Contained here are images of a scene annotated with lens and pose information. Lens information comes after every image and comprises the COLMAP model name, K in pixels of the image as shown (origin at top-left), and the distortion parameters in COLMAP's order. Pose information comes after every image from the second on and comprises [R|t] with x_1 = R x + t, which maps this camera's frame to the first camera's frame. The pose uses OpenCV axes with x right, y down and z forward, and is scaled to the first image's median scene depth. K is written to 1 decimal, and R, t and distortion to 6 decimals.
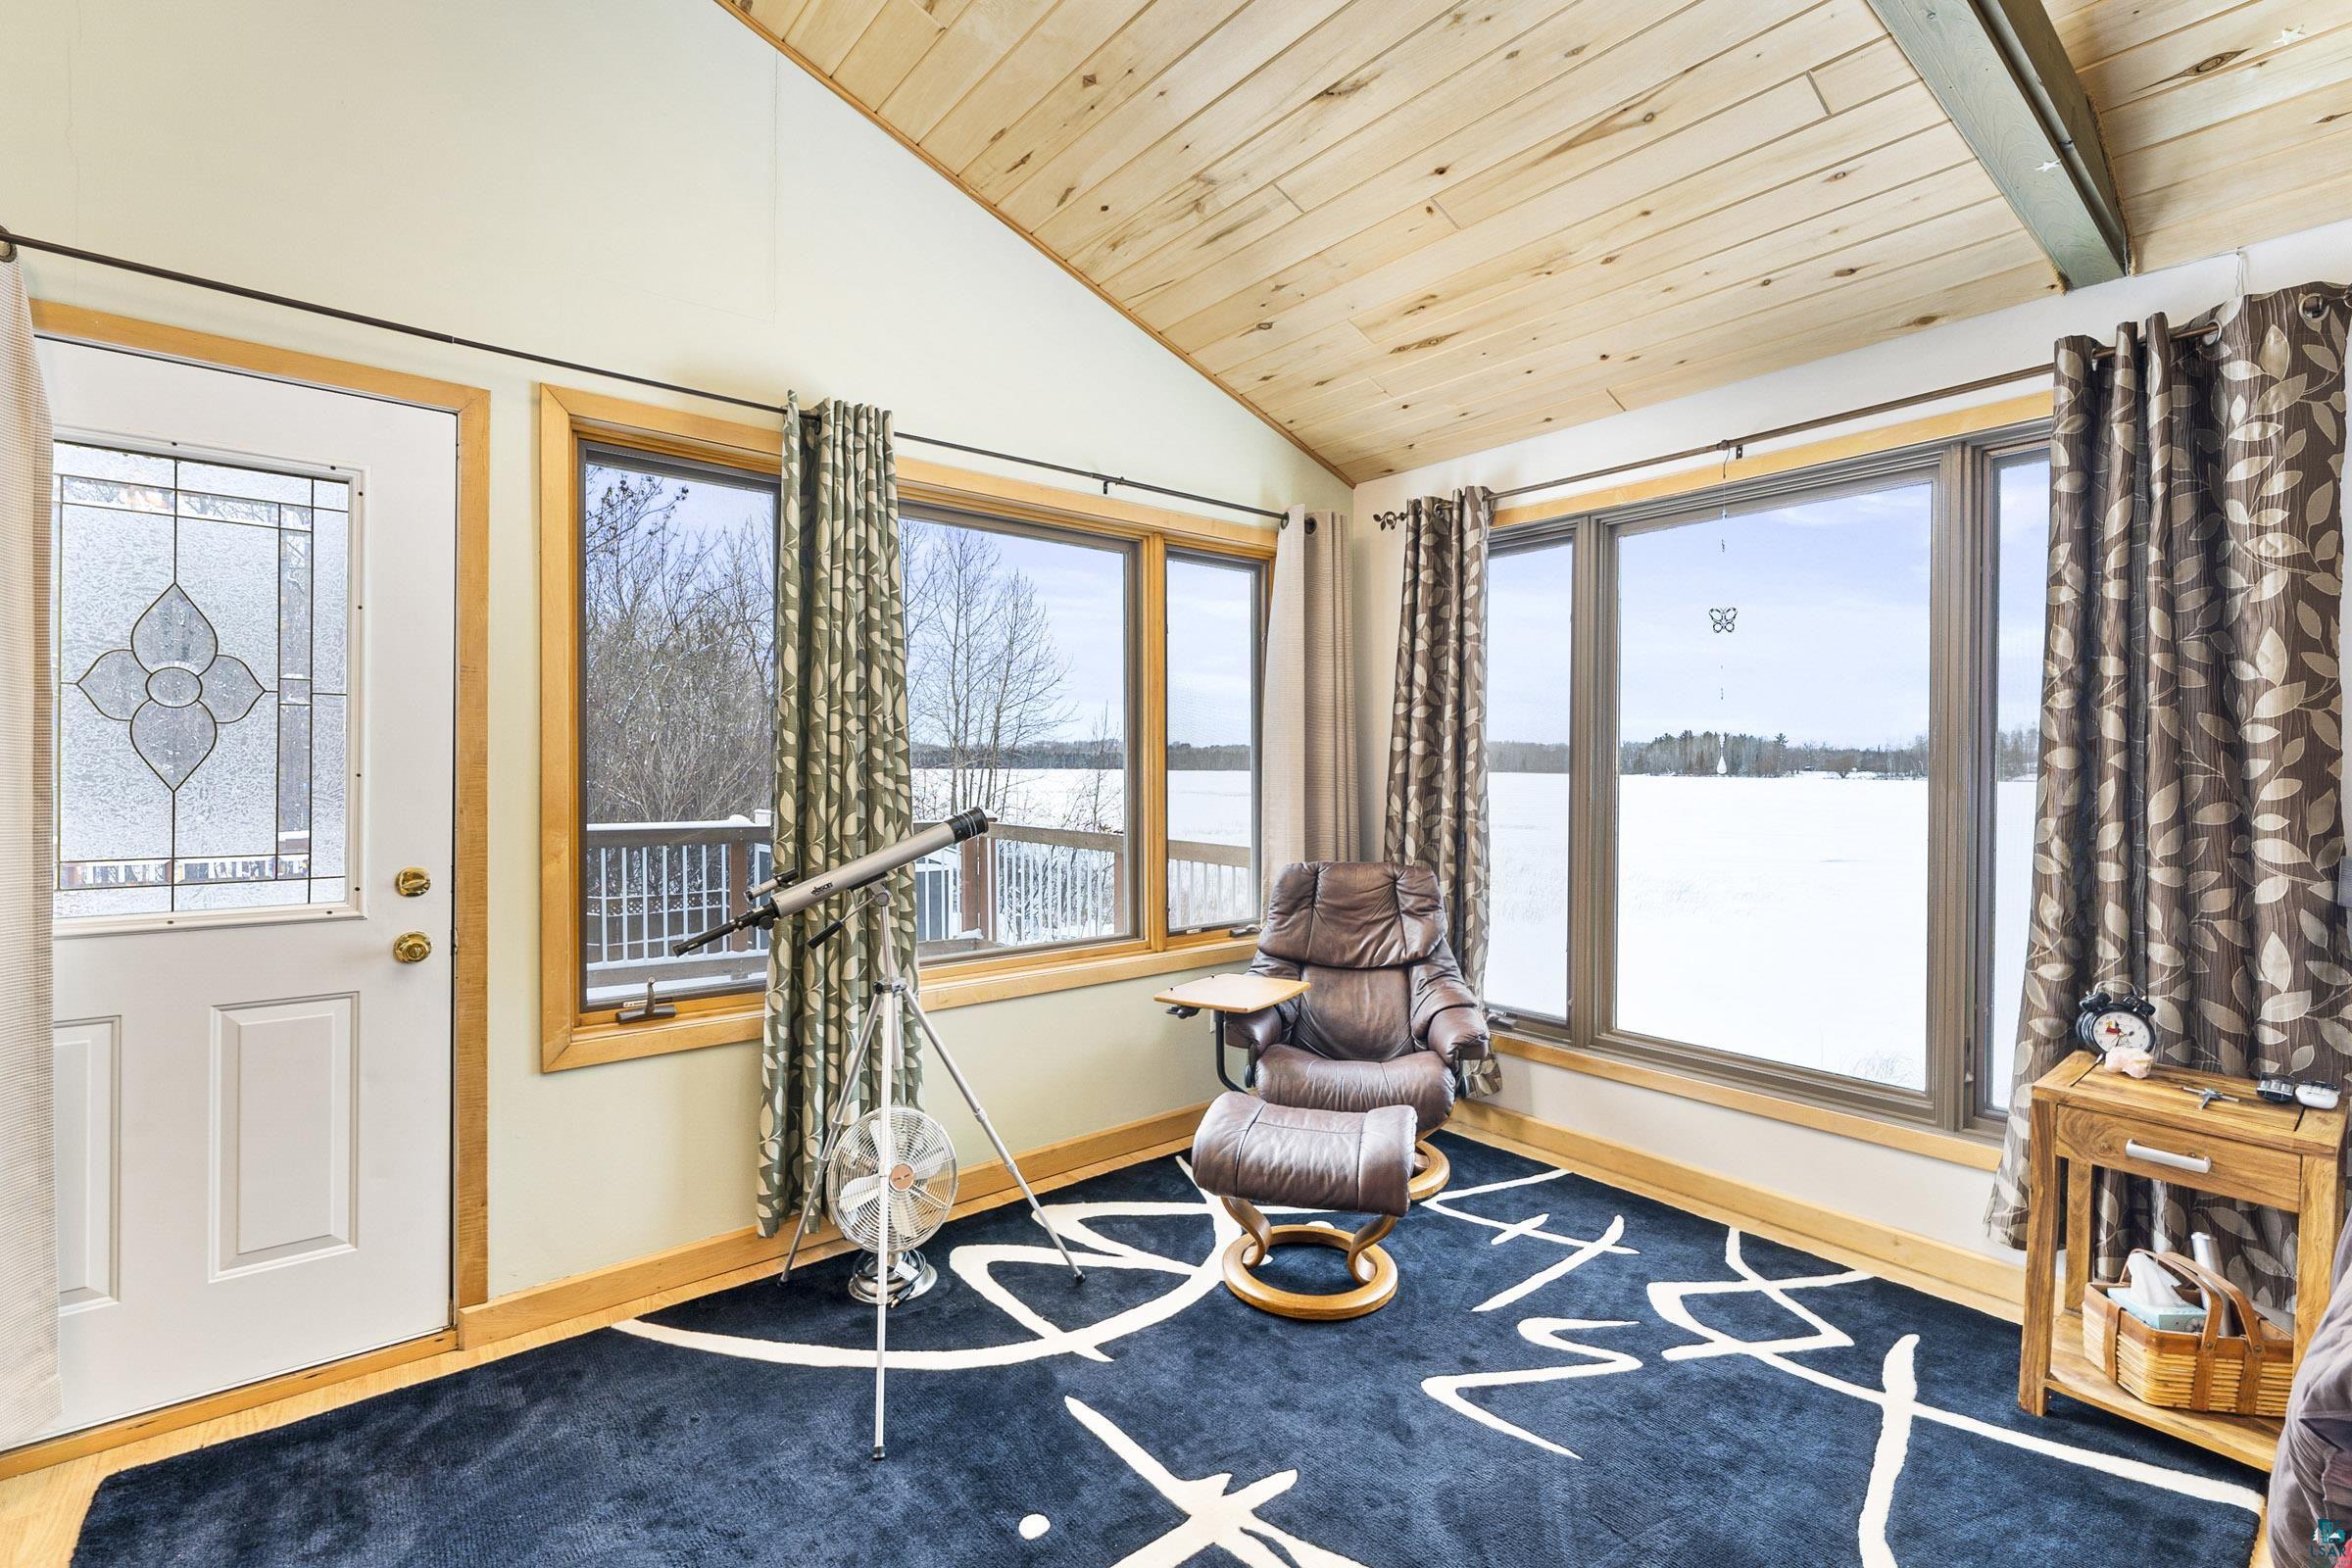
lens RADIAL K [[1040.7, 0, 1169.7], [0, 1040.7, 771.1], [0, 0, 1]] dist [0.001334, -0.000854]
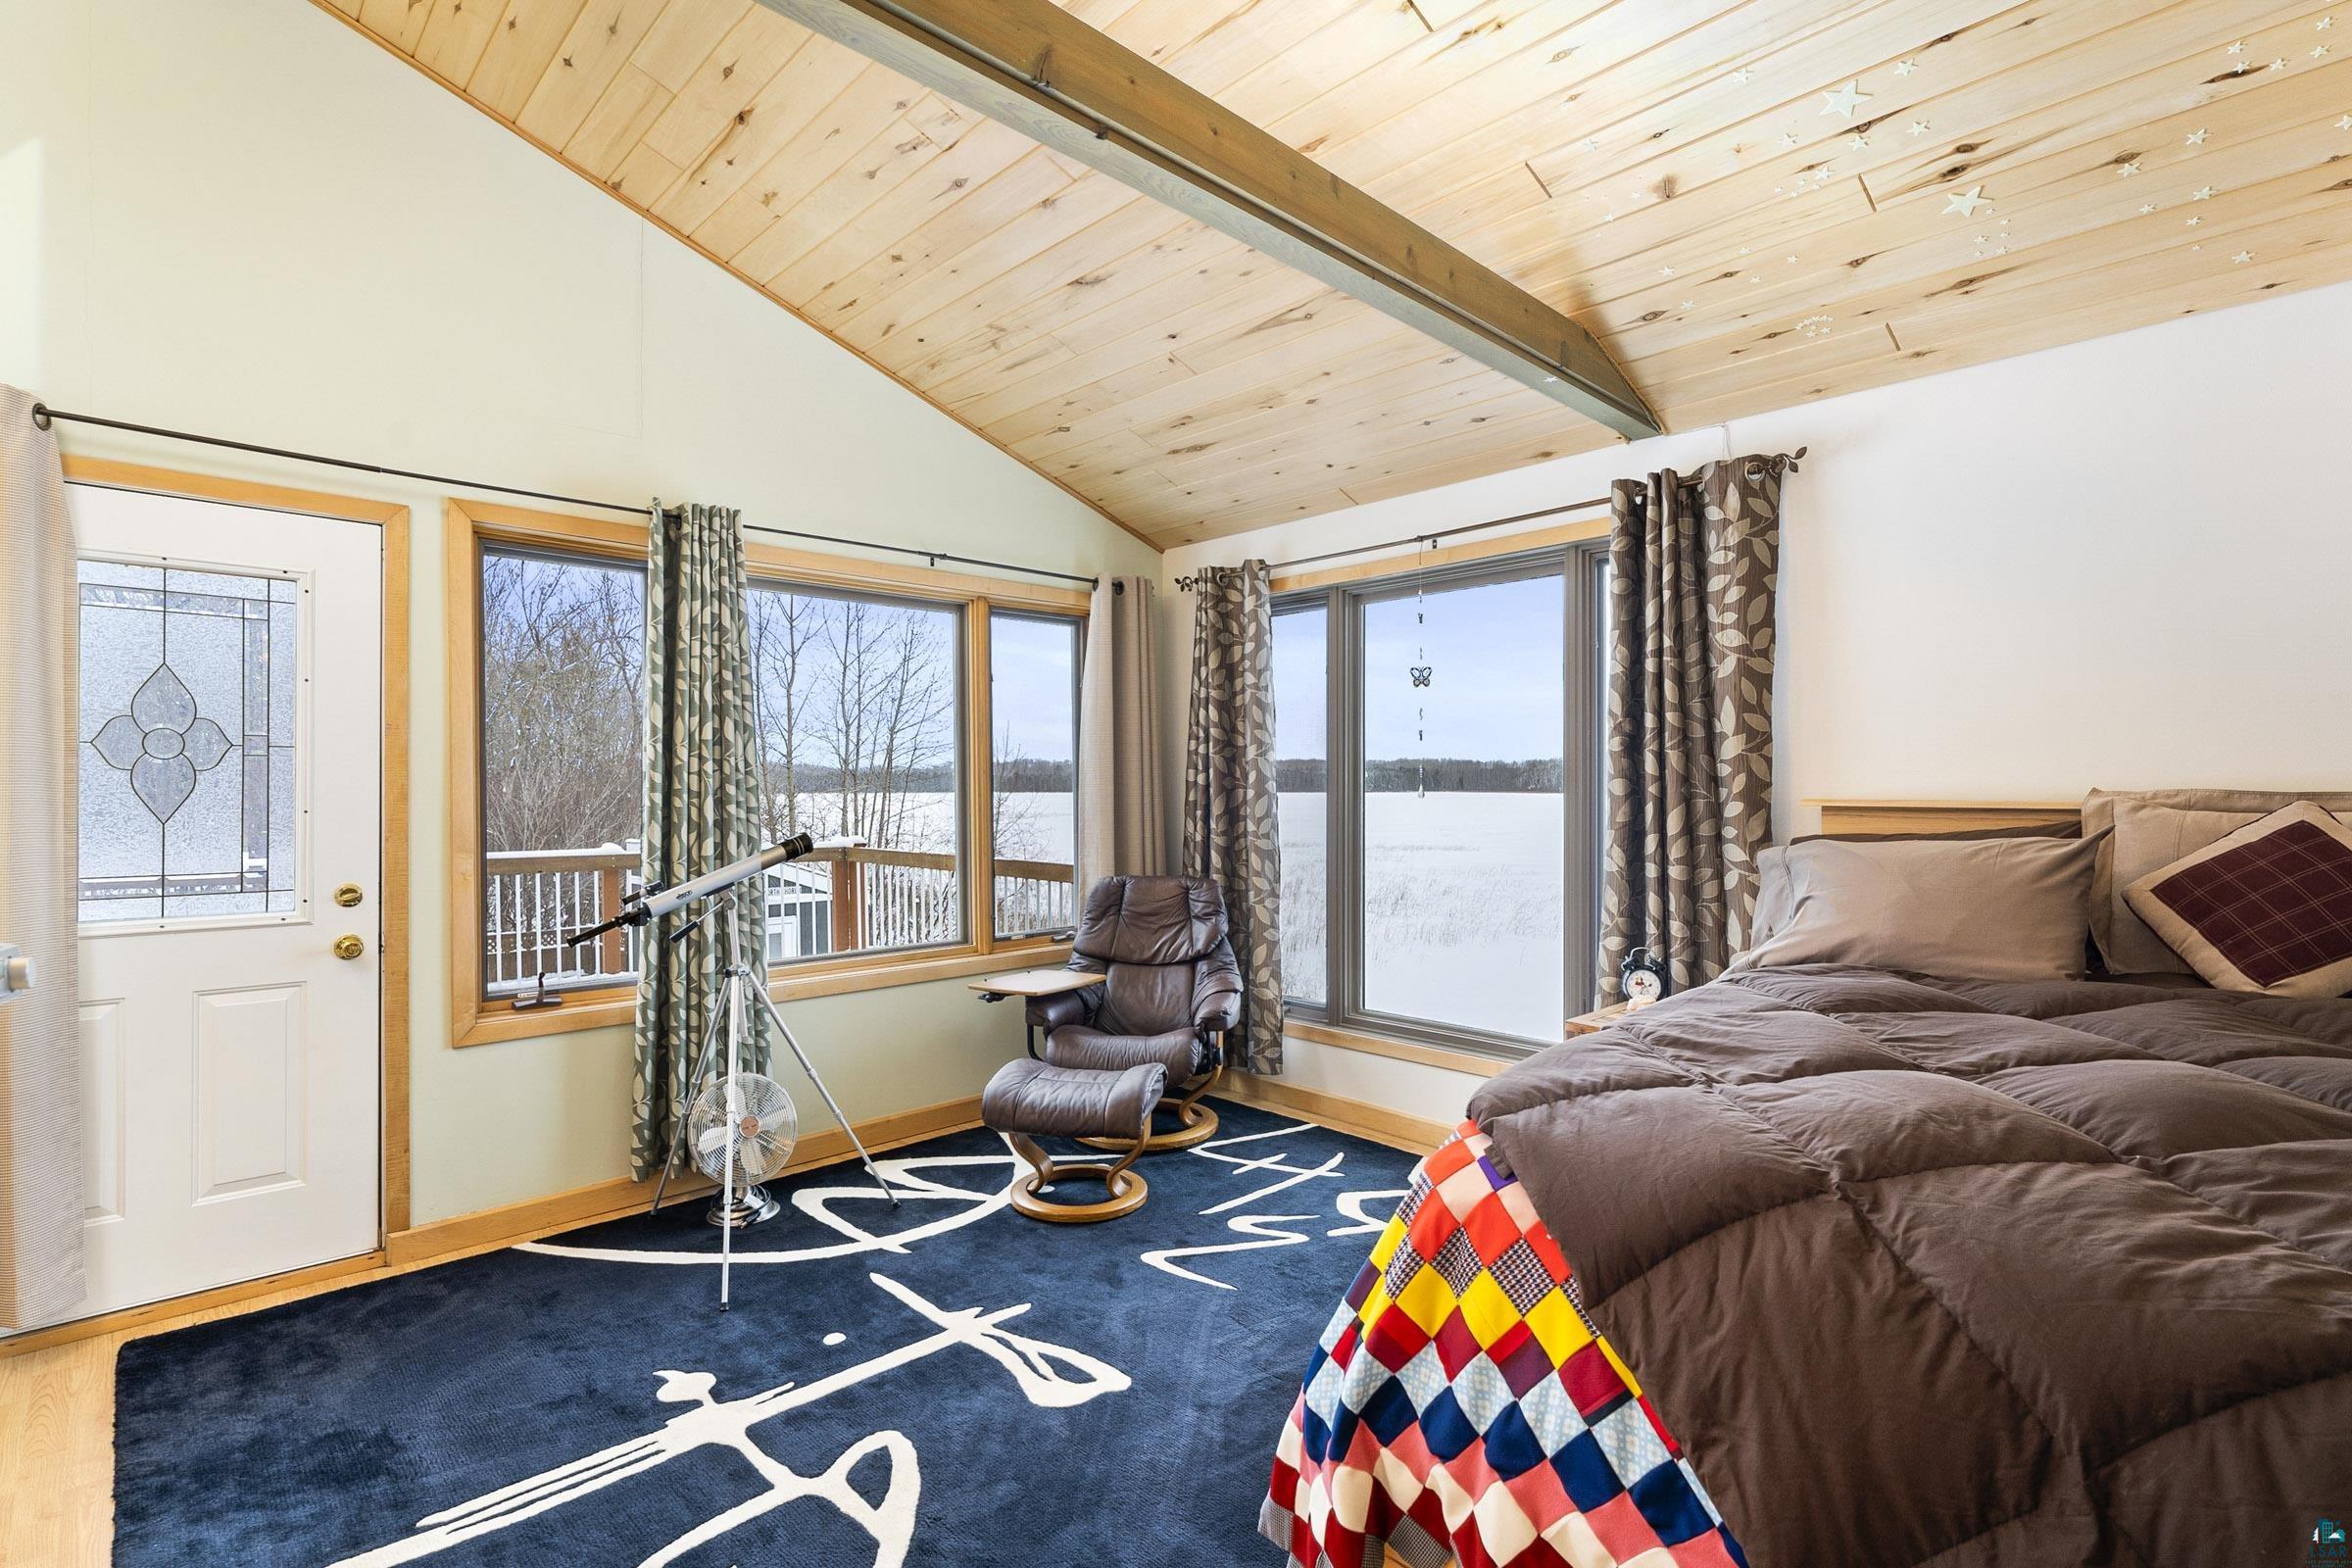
lens RADIAL K [[1140.9, 0, 1187.4], [0, 1140.9, 785.6], [0, 0, 1]] dist [-0.003993, 0.000395]
pose [[0.996893, -0.007315, 0.078431, 0.170847], [0.007762, 0.999955, -0.005390, -0.010686], [-0.078388, 0.005982, 0.996905, -0.431377]]
